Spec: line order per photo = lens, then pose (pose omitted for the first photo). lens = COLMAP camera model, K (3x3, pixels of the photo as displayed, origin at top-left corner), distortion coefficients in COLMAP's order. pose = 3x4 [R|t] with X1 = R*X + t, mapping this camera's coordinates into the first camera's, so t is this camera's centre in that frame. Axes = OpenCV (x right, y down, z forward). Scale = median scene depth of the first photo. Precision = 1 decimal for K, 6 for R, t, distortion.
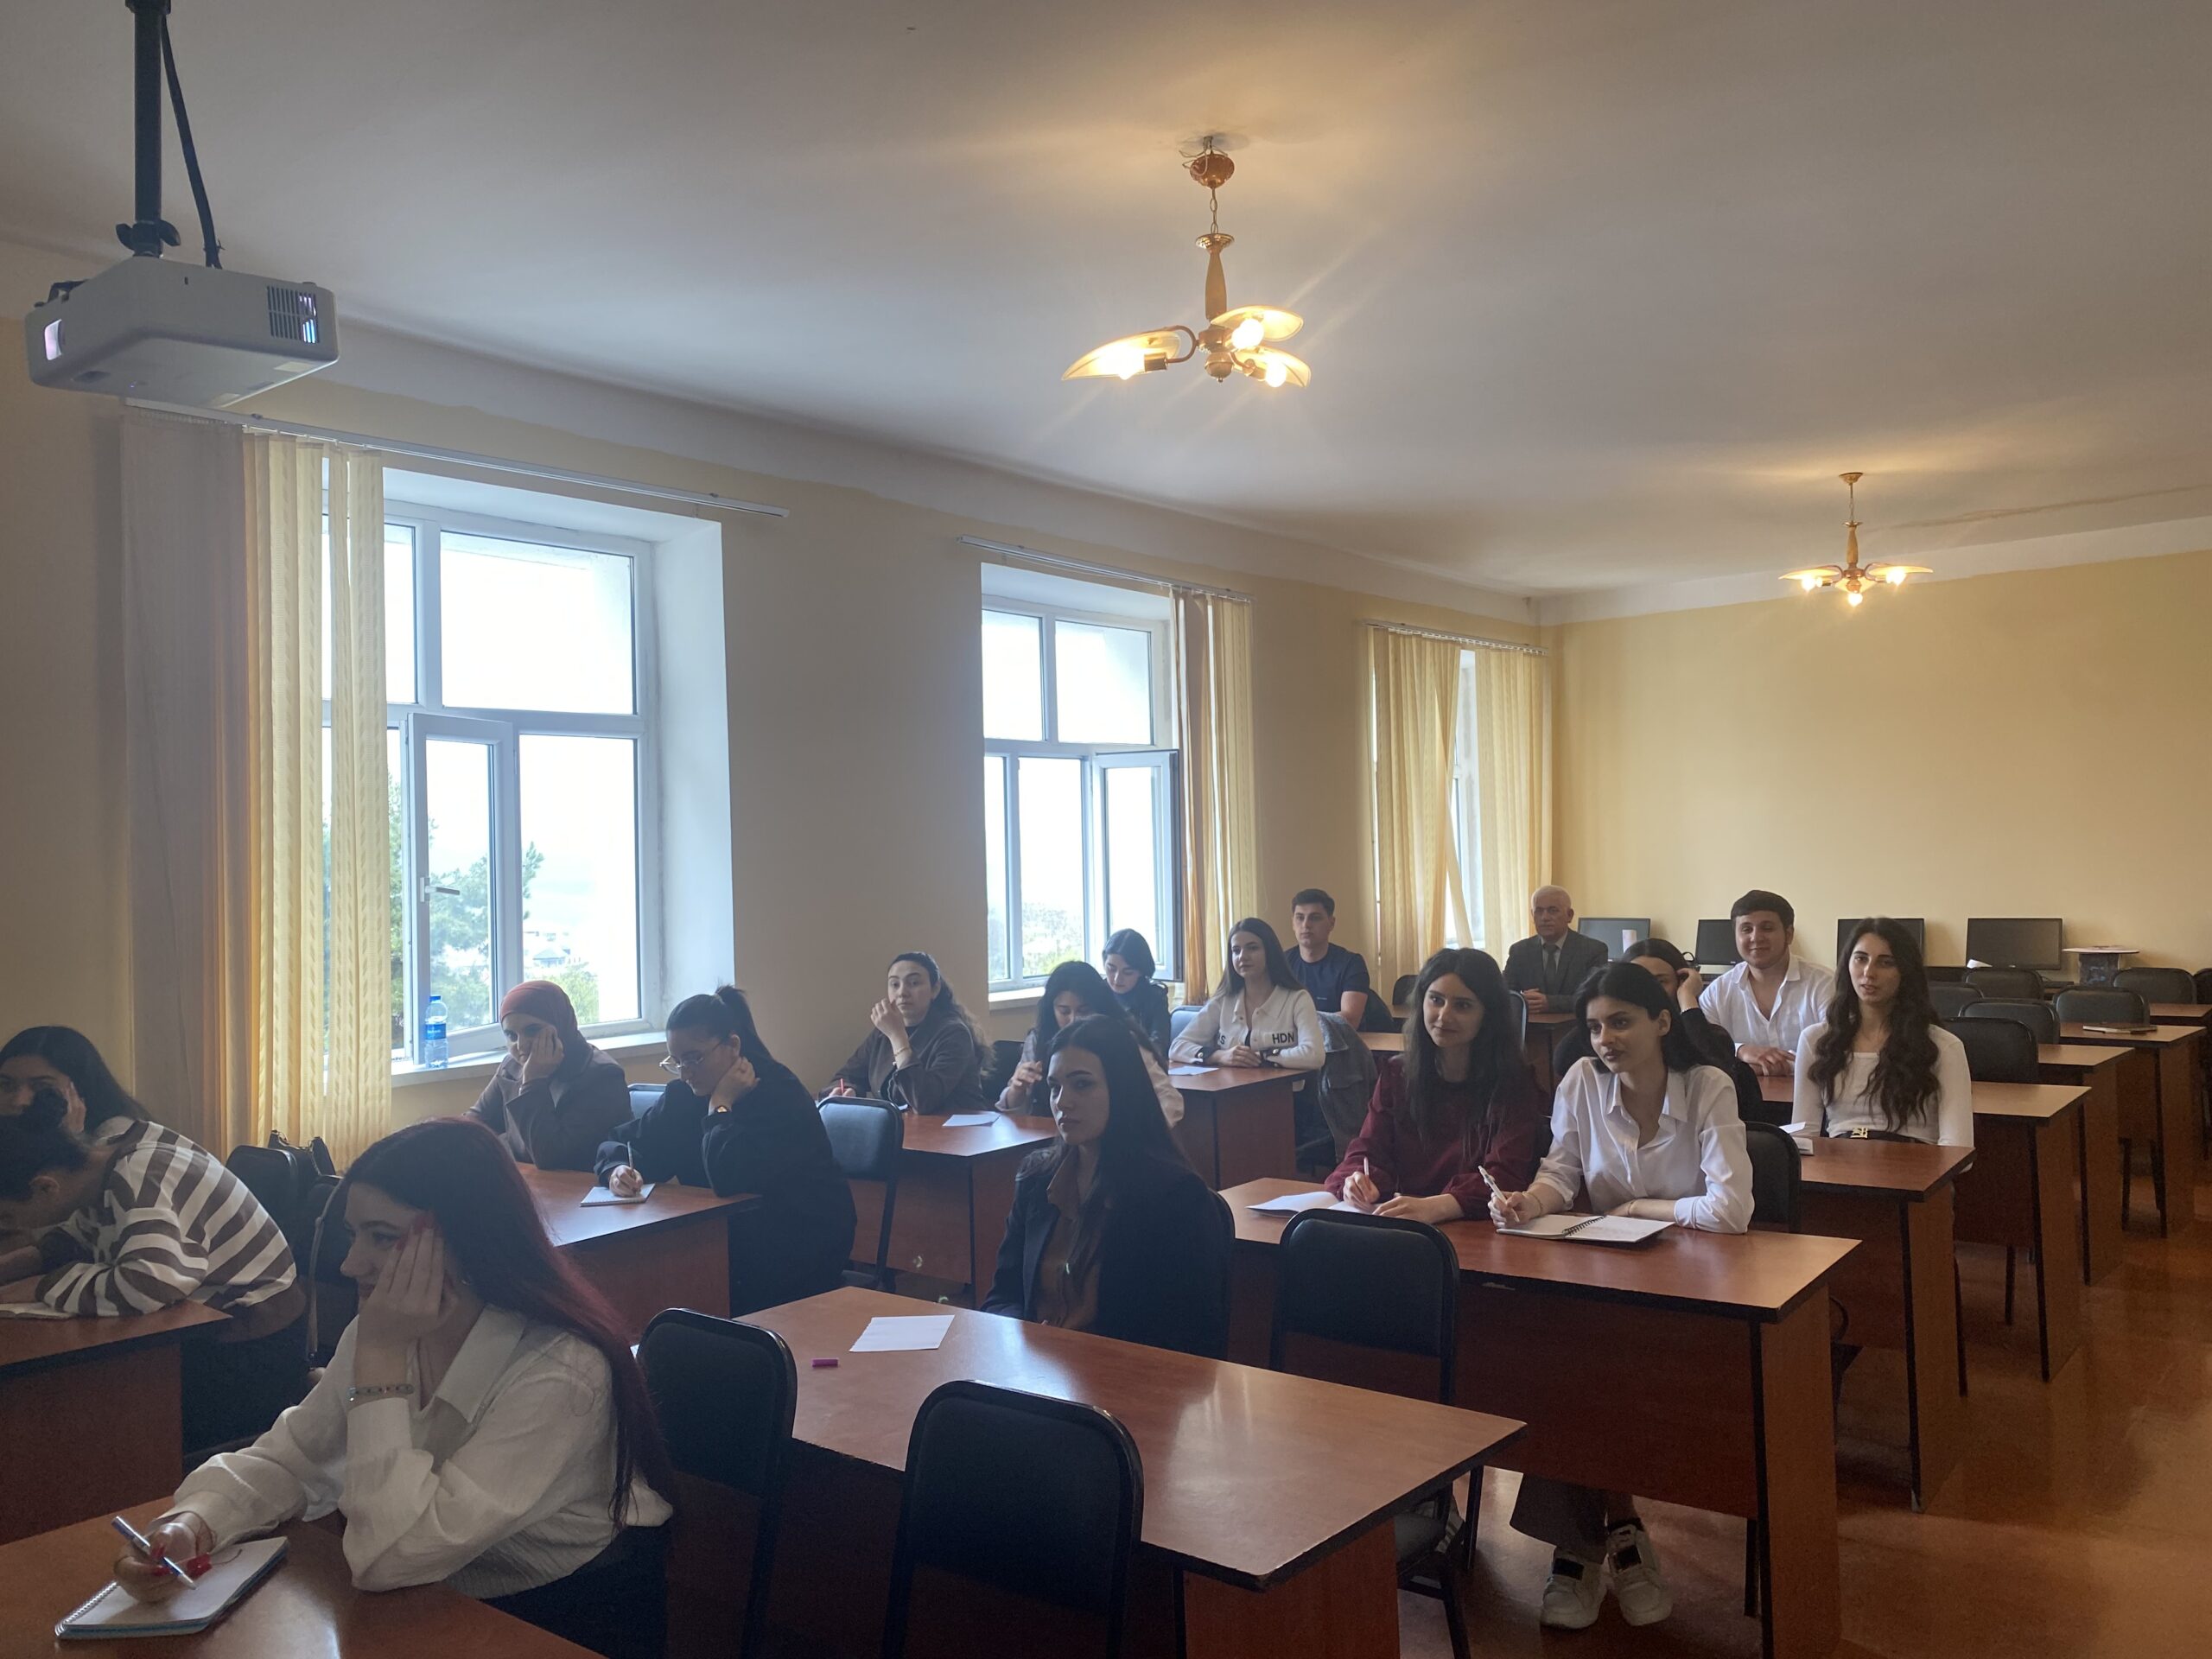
lens RADIAL K [[1685.5, 0, 1090.1], [0, 1685.5, 844.8], [0, 0, 1]] dist [0.007200, -0.019112]
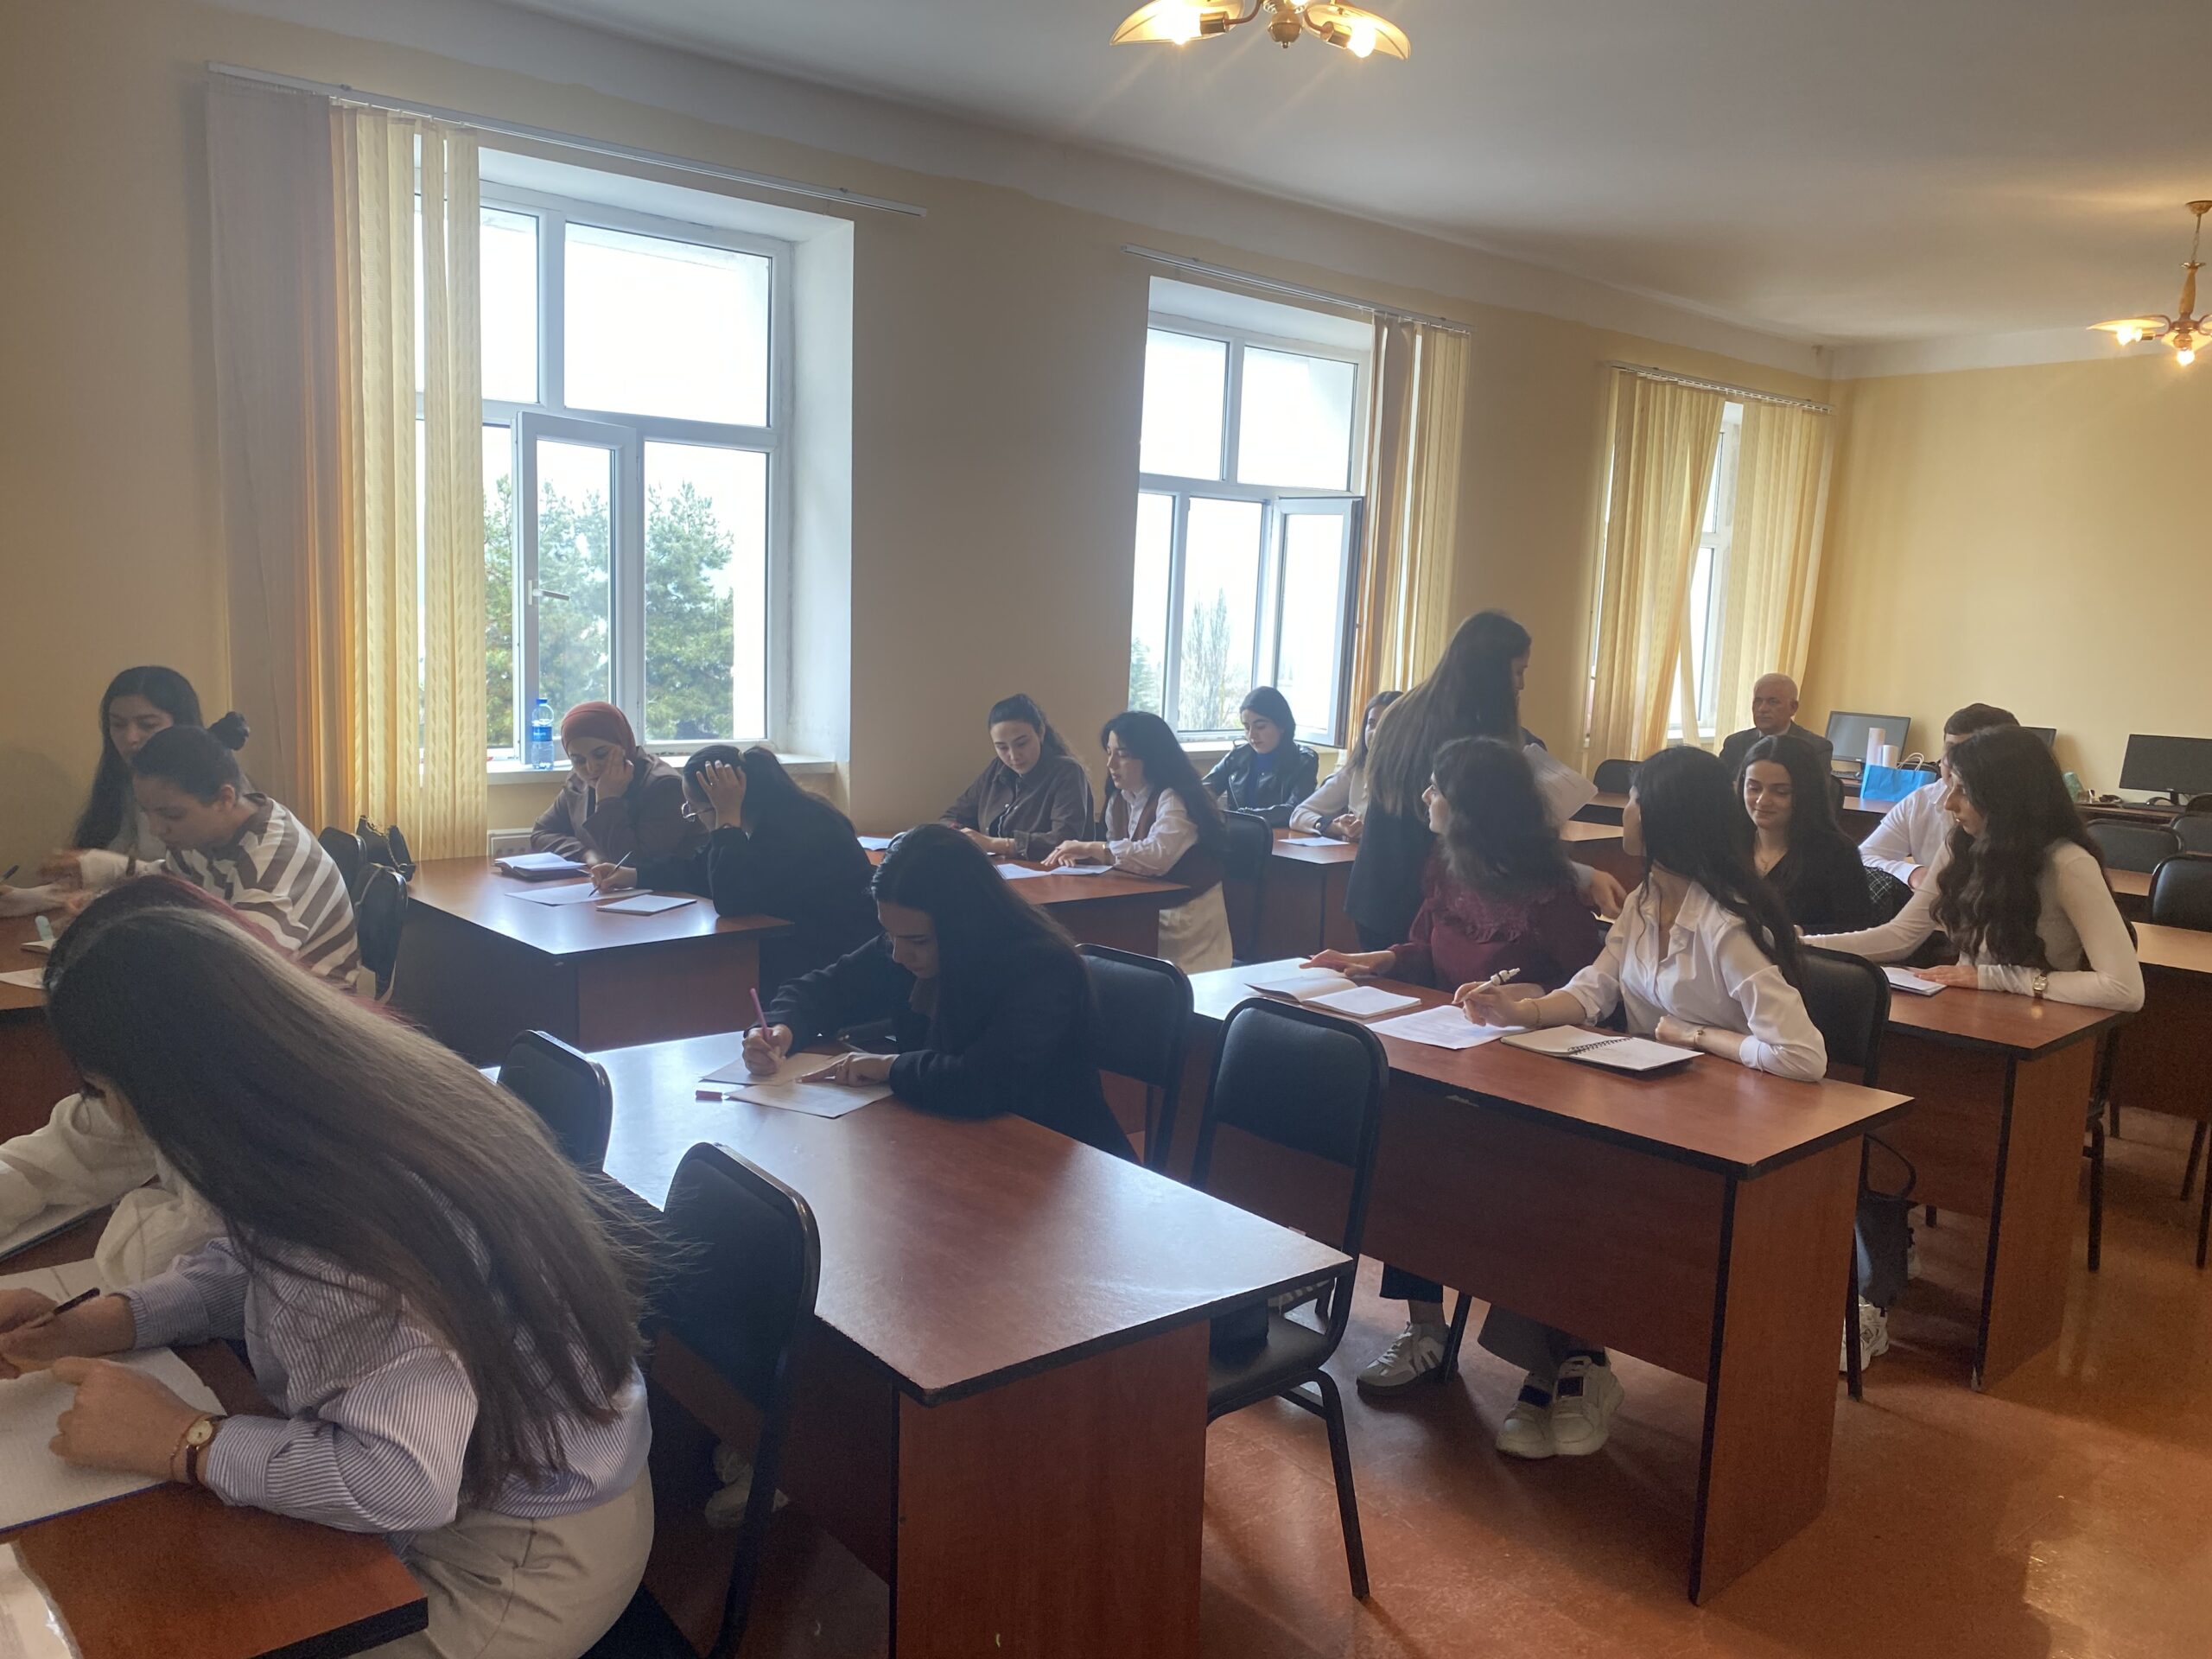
lens RADIAL K [[1685.5, 0, 1080.4], [0, 1685.5, 872.5], [0, 0, 1]] dist [0.007200, -0.019112]
pose [[0.980477, 0.093181, -0.173151, 0.098673], [-0.063550, 0.983494, 0.169412, -0.000497], [0.186079, -0.155101, 0.970215, 0.050405]]
